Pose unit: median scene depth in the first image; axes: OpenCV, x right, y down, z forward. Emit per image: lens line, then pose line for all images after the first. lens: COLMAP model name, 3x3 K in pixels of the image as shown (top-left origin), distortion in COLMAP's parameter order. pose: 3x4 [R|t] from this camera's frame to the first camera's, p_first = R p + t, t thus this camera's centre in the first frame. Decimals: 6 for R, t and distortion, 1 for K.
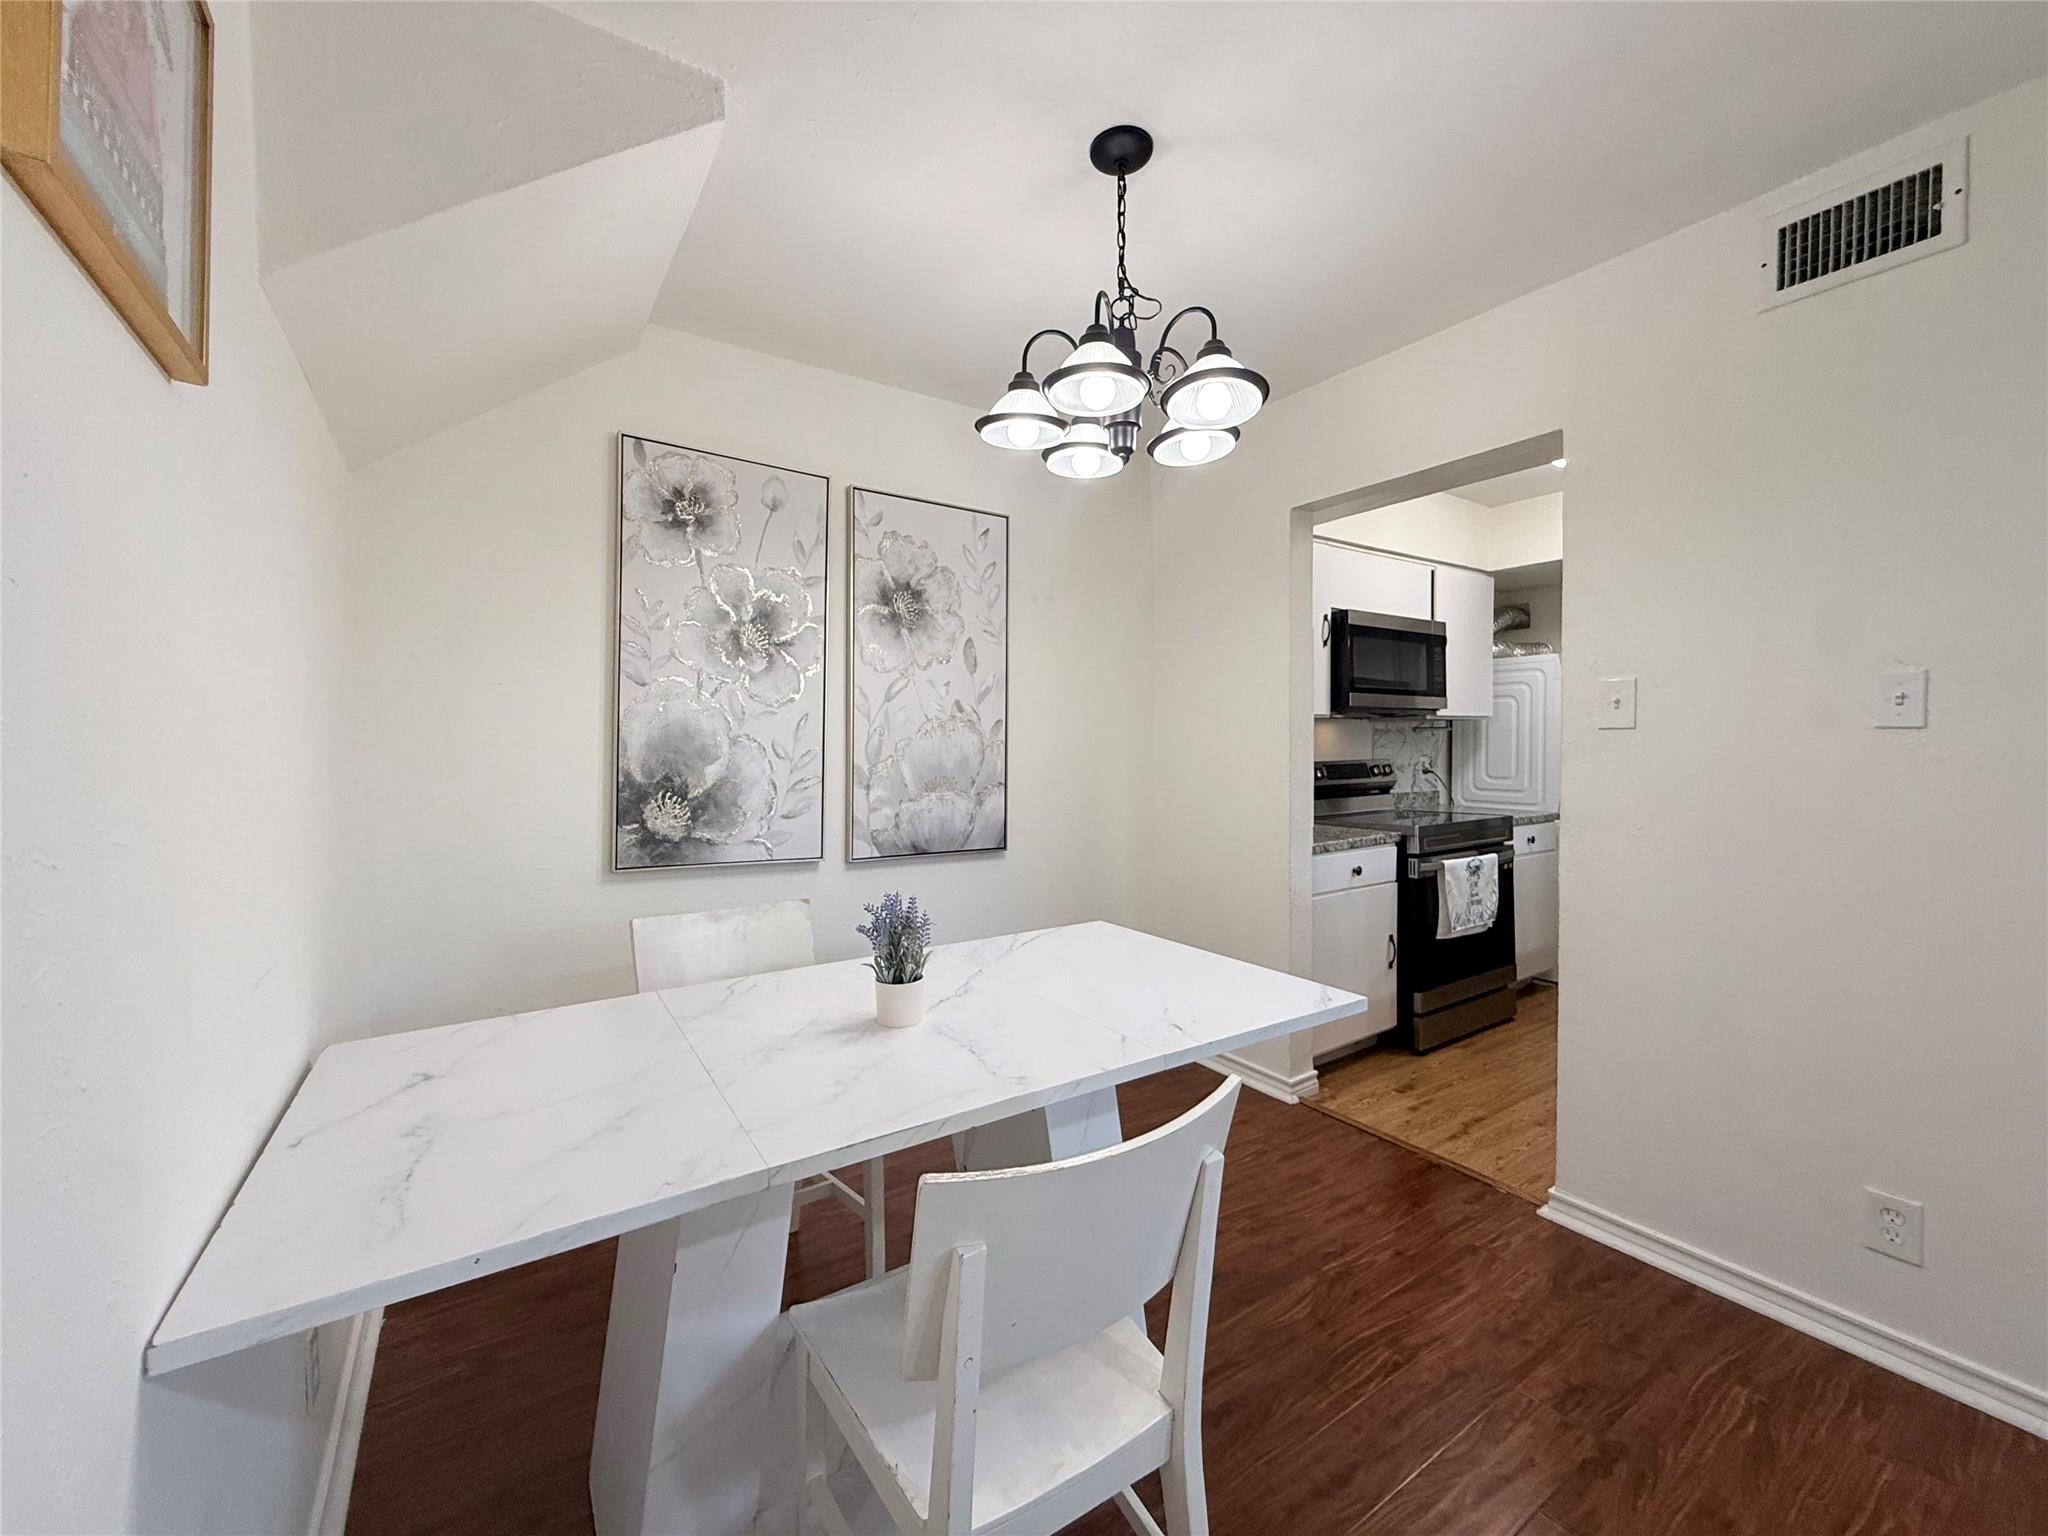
lens RADIAL K [[821.5, 0, 1012.2], [0, 821.5, 764.6], [0, 0, 1]] dist [-0.000430, -0.000202]
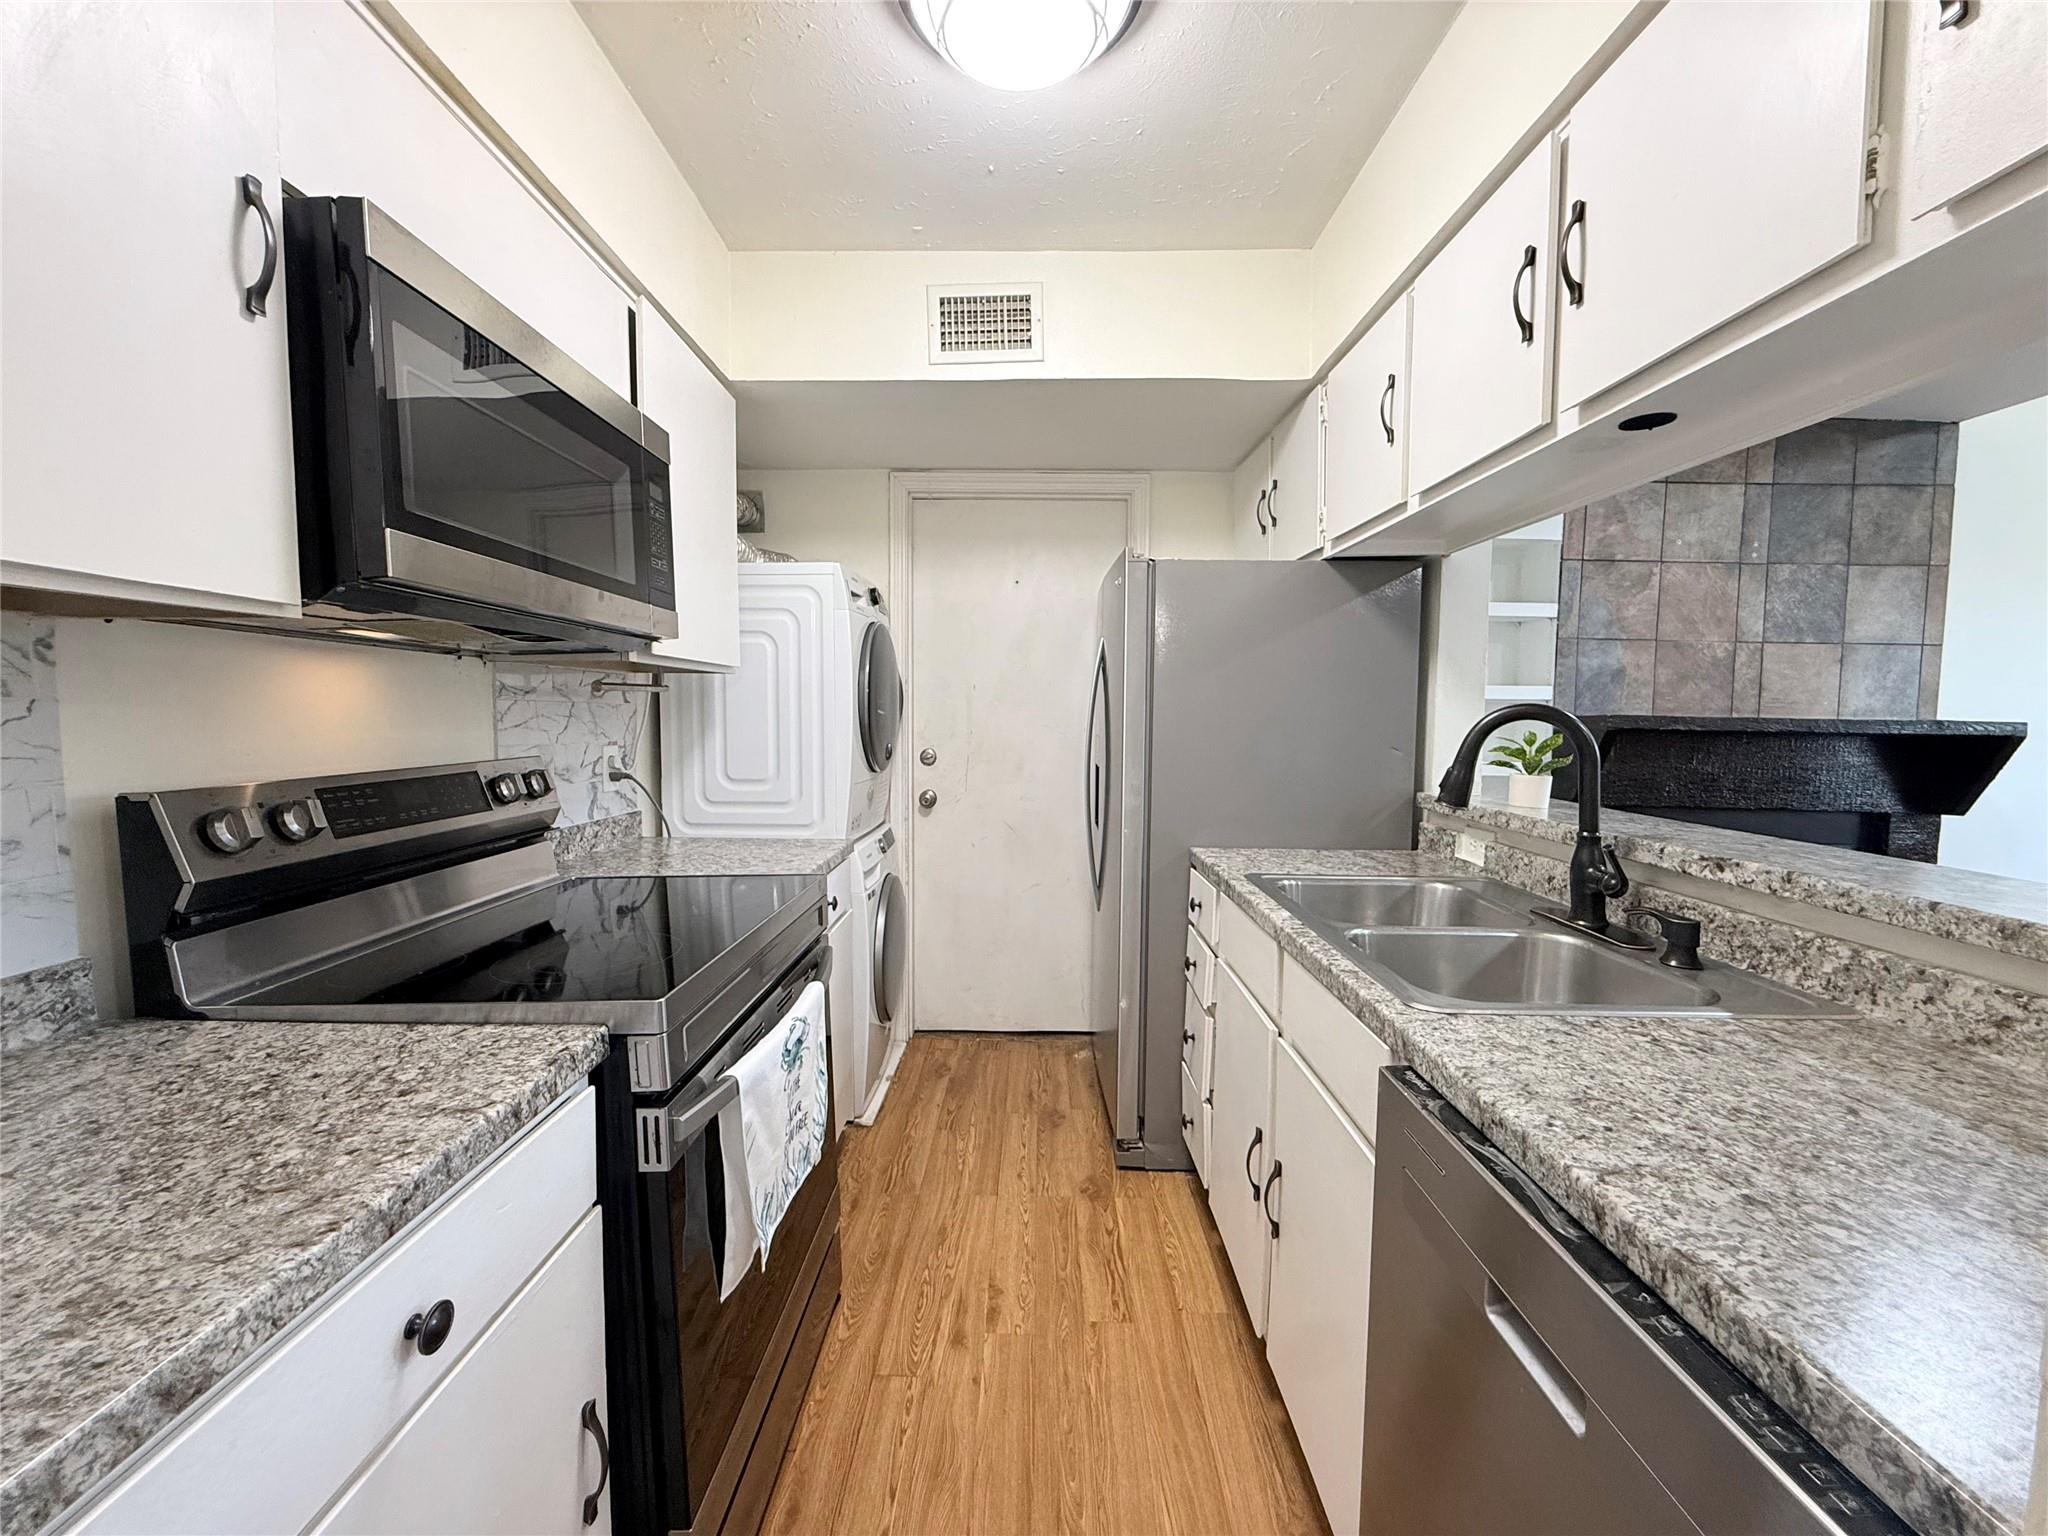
lens RADIAL K [[821.5, 0, 1012.2], [0, 821.5, 764.6], [0, 0, 1]] dist [-0.000430, -0.000202]
pose [[0.568984, -0.044292, 0.821155, 0.283806], [0.022008, 0.999011, 0.038636, -0.014821], [-0.822054, -0.003912, 0.569396, 0.633749]]
